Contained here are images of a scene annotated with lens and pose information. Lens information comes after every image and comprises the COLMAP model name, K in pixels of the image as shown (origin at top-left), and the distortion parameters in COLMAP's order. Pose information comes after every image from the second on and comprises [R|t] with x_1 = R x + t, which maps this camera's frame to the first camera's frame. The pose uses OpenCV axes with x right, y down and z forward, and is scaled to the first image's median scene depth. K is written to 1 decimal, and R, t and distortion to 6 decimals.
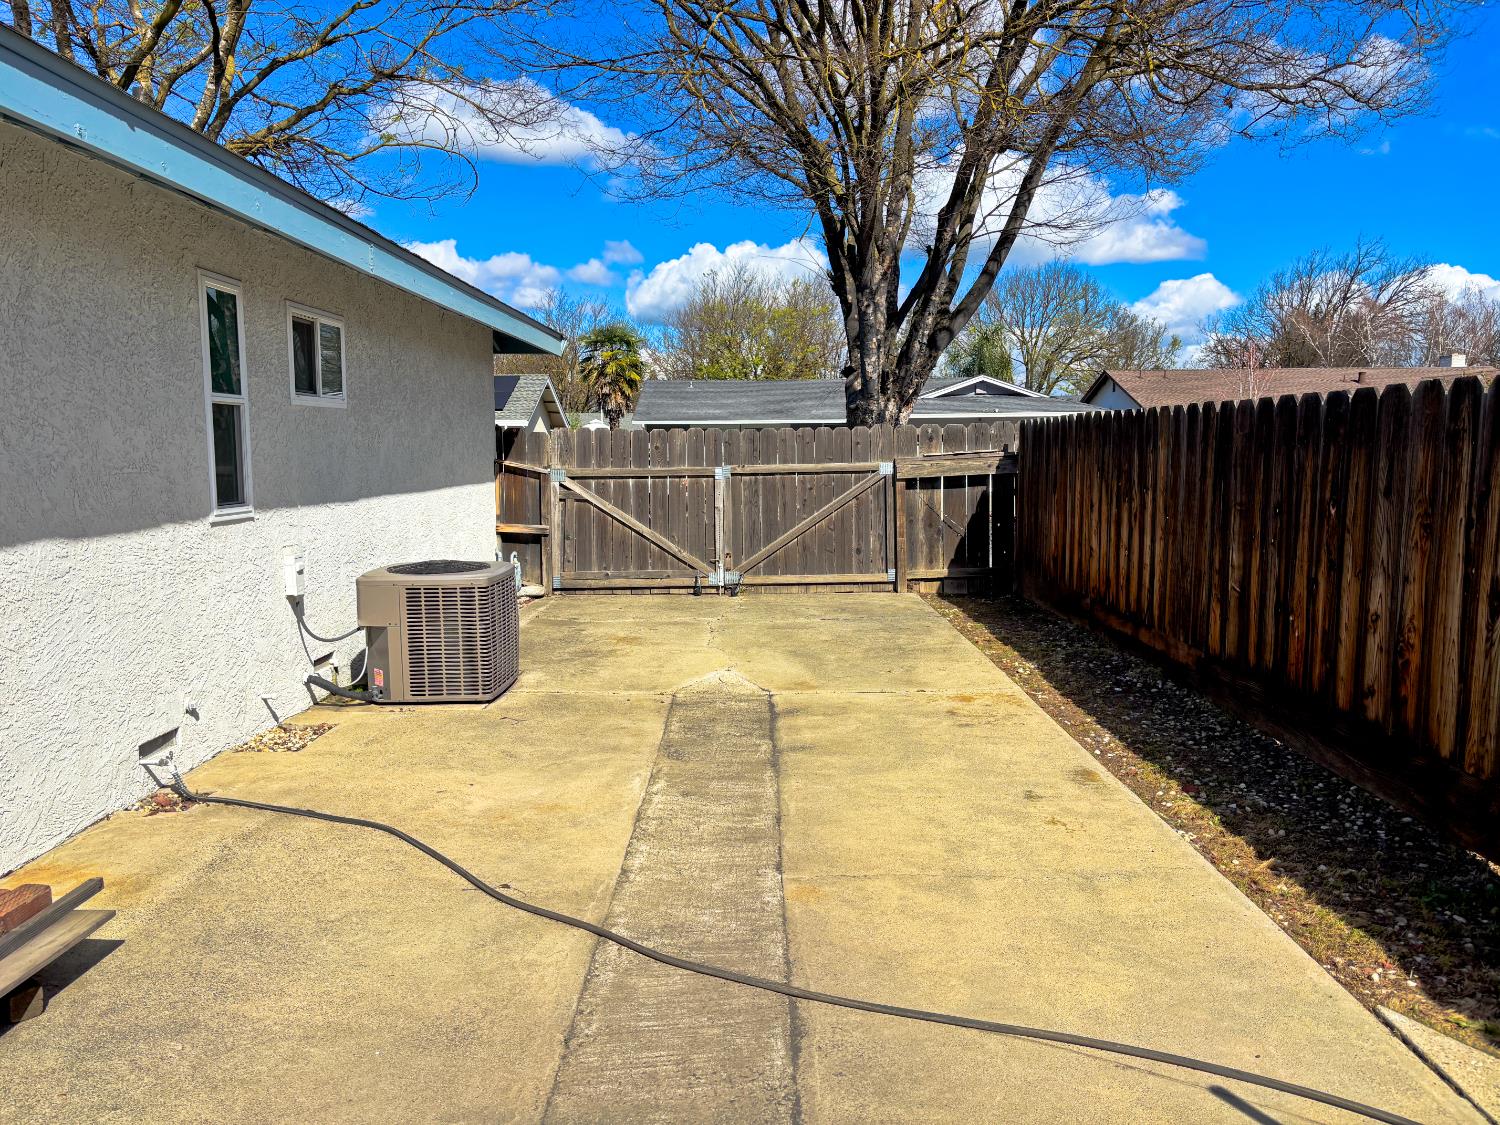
lens RADIAL K [[1134.2, 0, 750.0], [0, 1134.2, 562.5], [0, 0, 1]] dist [0.056888, -0.050747]
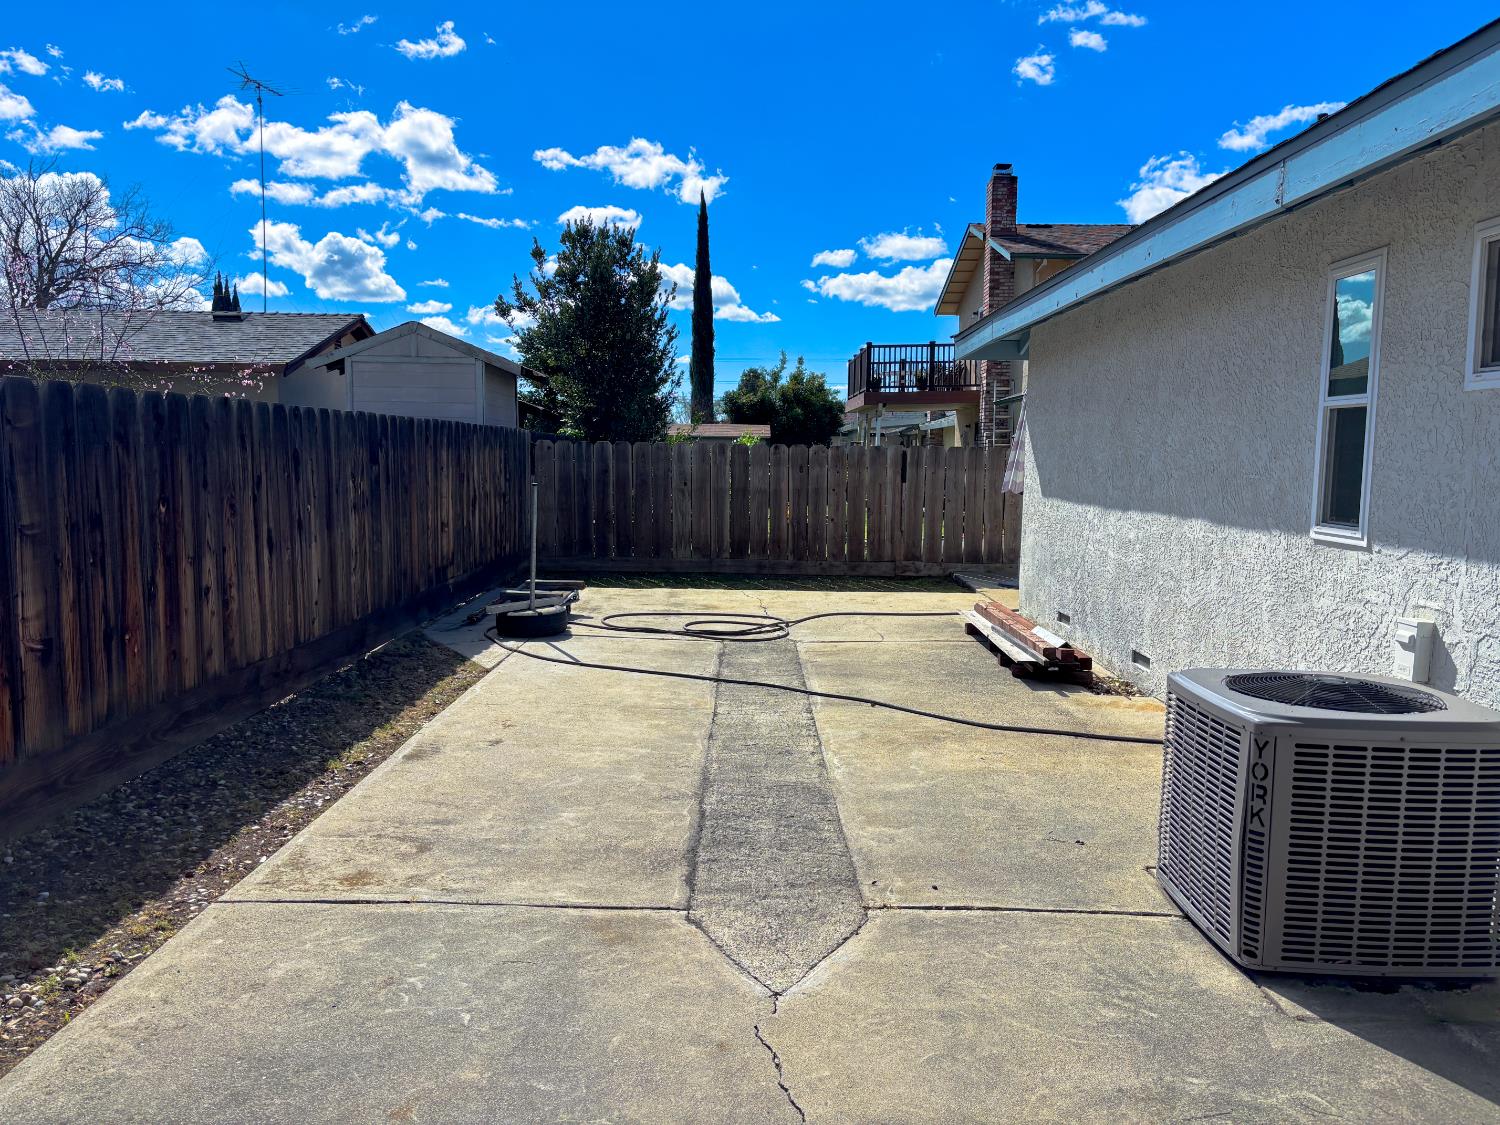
lens RADIAL K [[1134.2, 0, 750.0], [0, 1134.2, 562.5], [0, 0, 1]] dist [0.056888, -0.050747]
pose [[-0.999943, -0.008831, -0.005951, -0.009235], [-0.009836, 0.980073, 0.198396, -0.196723], [0.004080, 0.198444, -0.980104, 1.918141]]
